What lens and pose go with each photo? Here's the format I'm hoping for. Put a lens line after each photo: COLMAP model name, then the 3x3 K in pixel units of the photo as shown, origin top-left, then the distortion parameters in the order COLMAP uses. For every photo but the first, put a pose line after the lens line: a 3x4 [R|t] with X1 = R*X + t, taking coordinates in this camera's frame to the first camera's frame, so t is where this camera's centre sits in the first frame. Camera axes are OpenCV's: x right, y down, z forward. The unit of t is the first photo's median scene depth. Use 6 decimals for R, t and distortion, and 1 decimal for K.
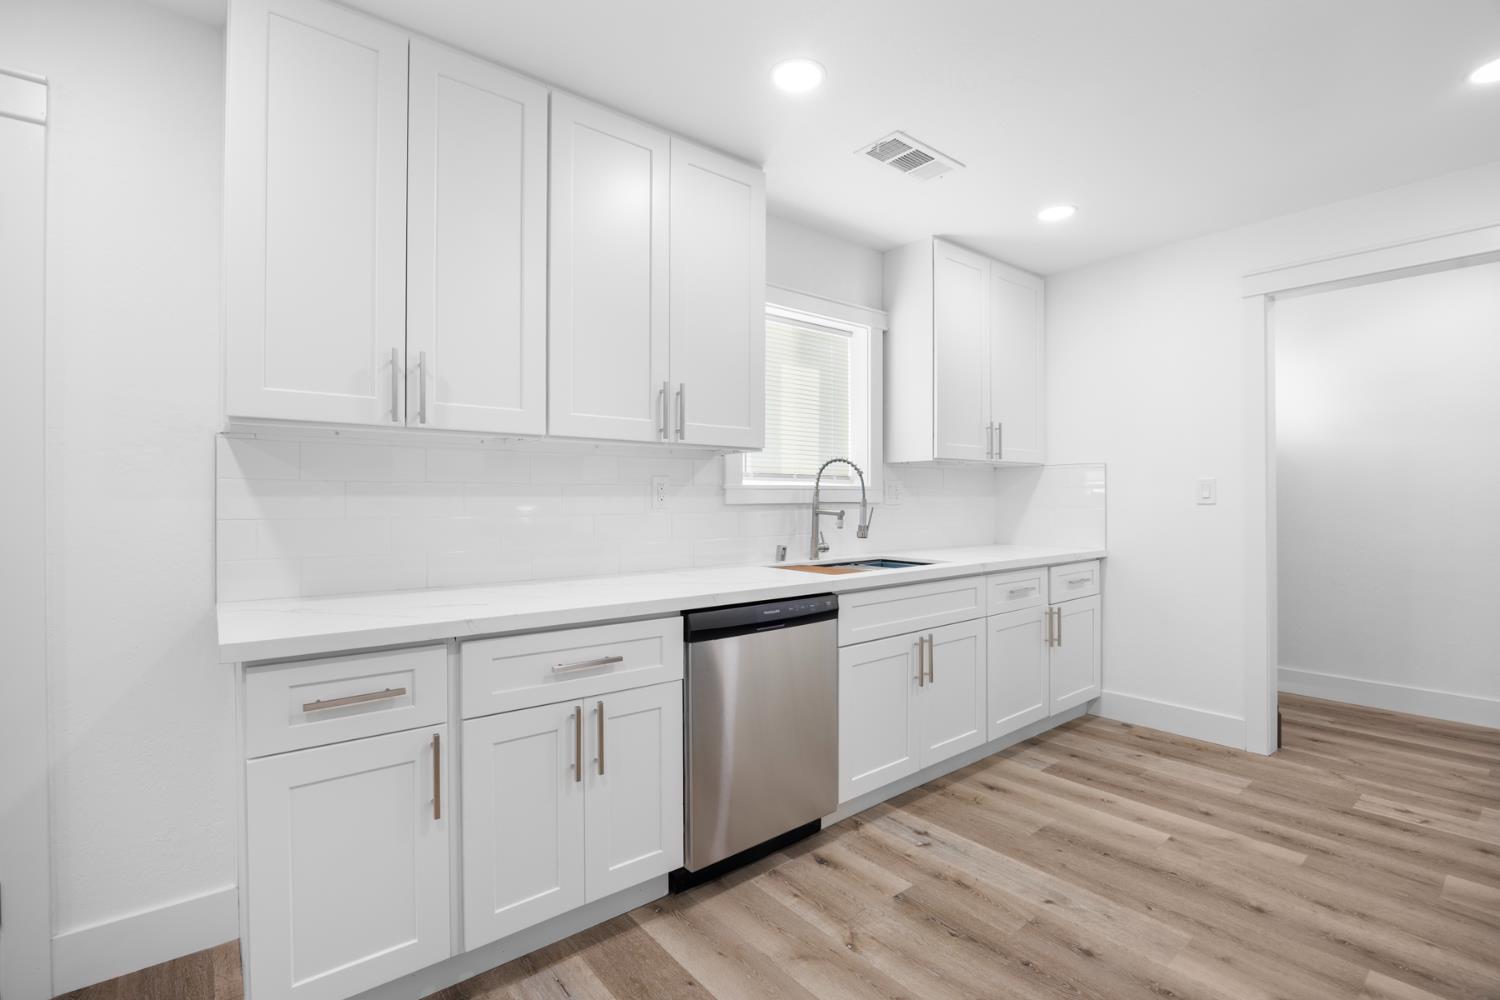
lens RADIAL K [[686.8, 0, 756.5], [0, 686.8, 499.8], [0, 0, 1]] dist [-0.006801, -0.000082]
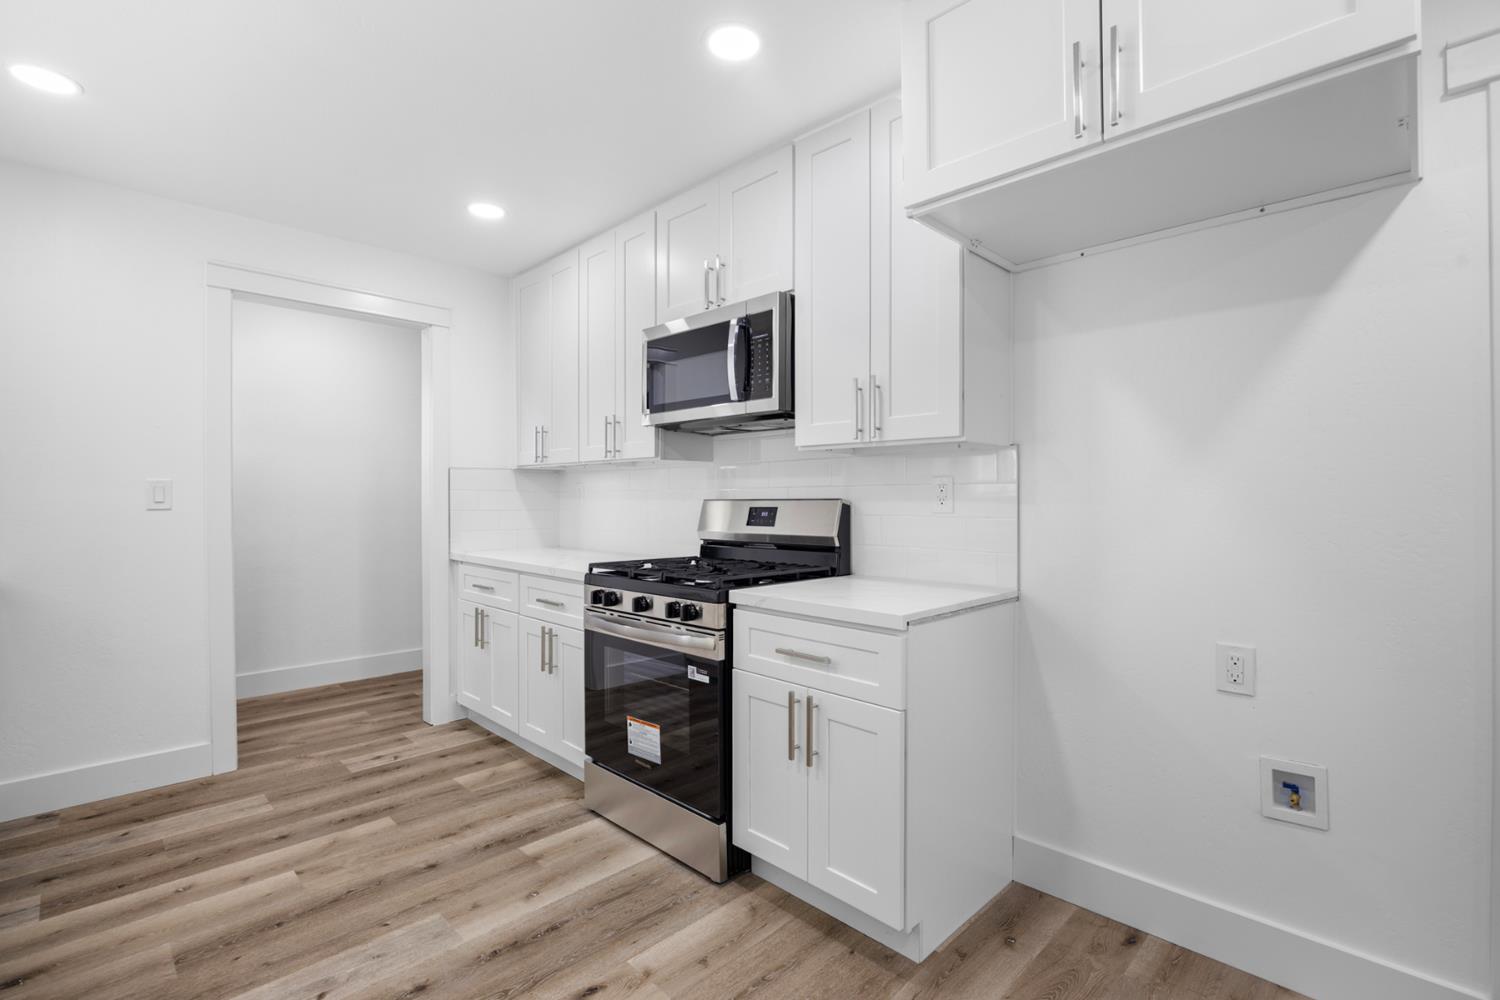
lens RADIAL K [[686.8, 0, 756.5], [0, 686.8, 499.8], [0, 0, 1]] dist [-0.006801, -0.000082]
pose [[-0.096002, 0.003366, 0.995375, -0.355619], [0.004030, 0.999987, -0.002993, -0.000560], [-0.995373, 0.003724, -0.096015, 0.455045]]
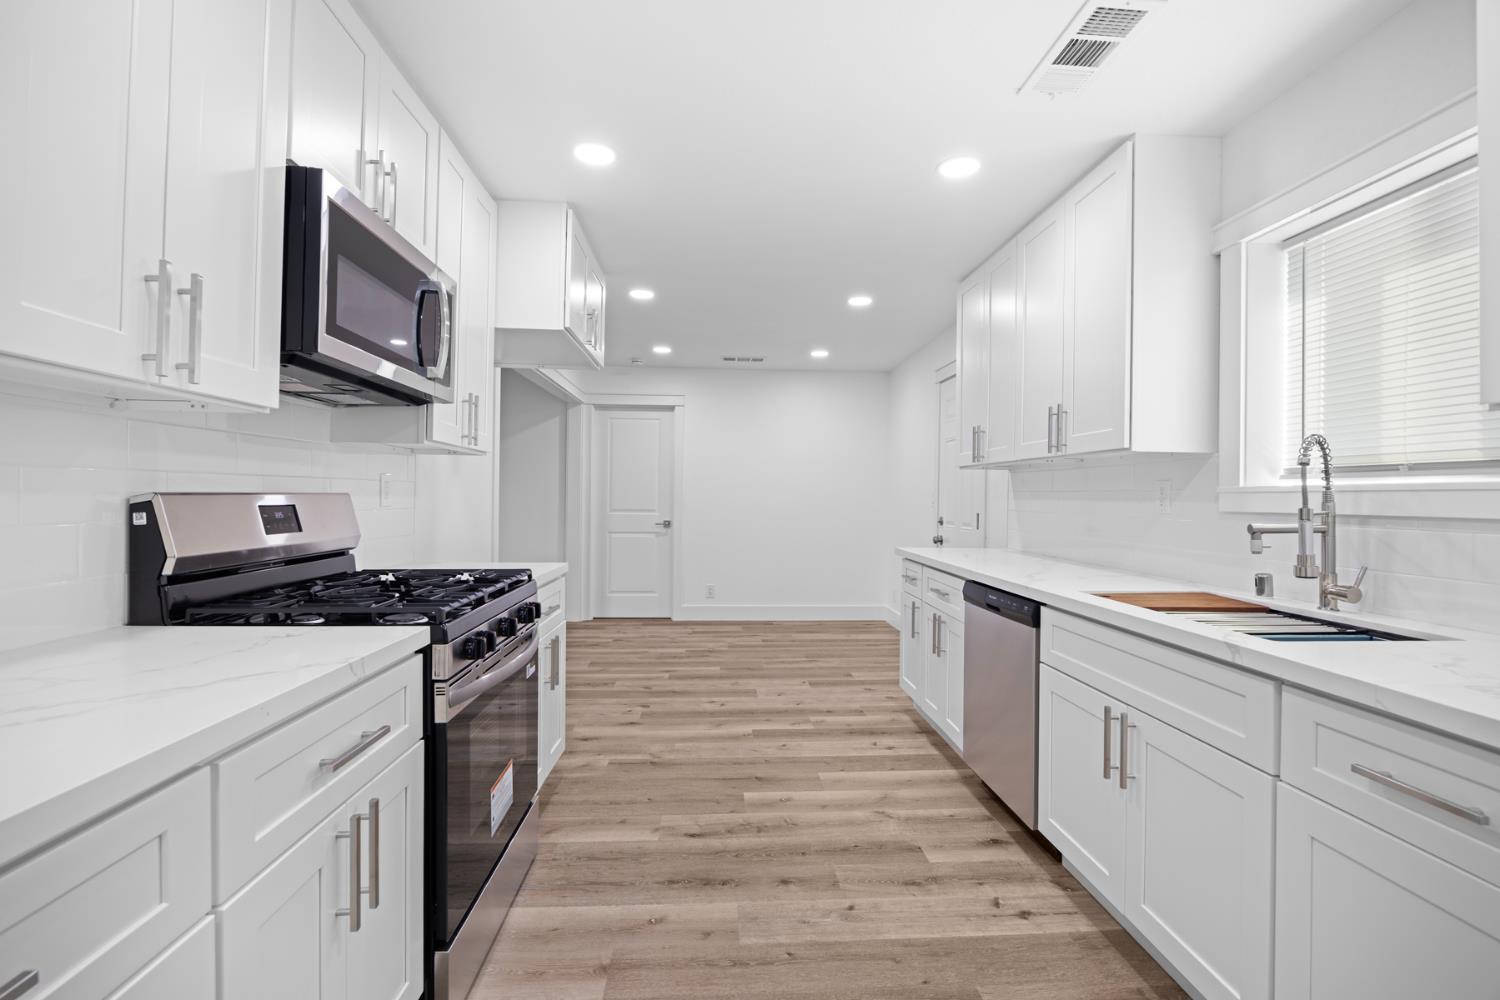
lens RADIAL K [[678.9, 0, 743.9], [0, 678.9, 495.3], [0, 0, 1]] dist [-0.011849, -0.000184]
pose [[-0.599570, -0.005204, -0.800306, 1.066431], [-0.010478, 0.999944, 0.001347, -0.009260], [0.800254, 0.009193, -0.599591, 1.188650]]
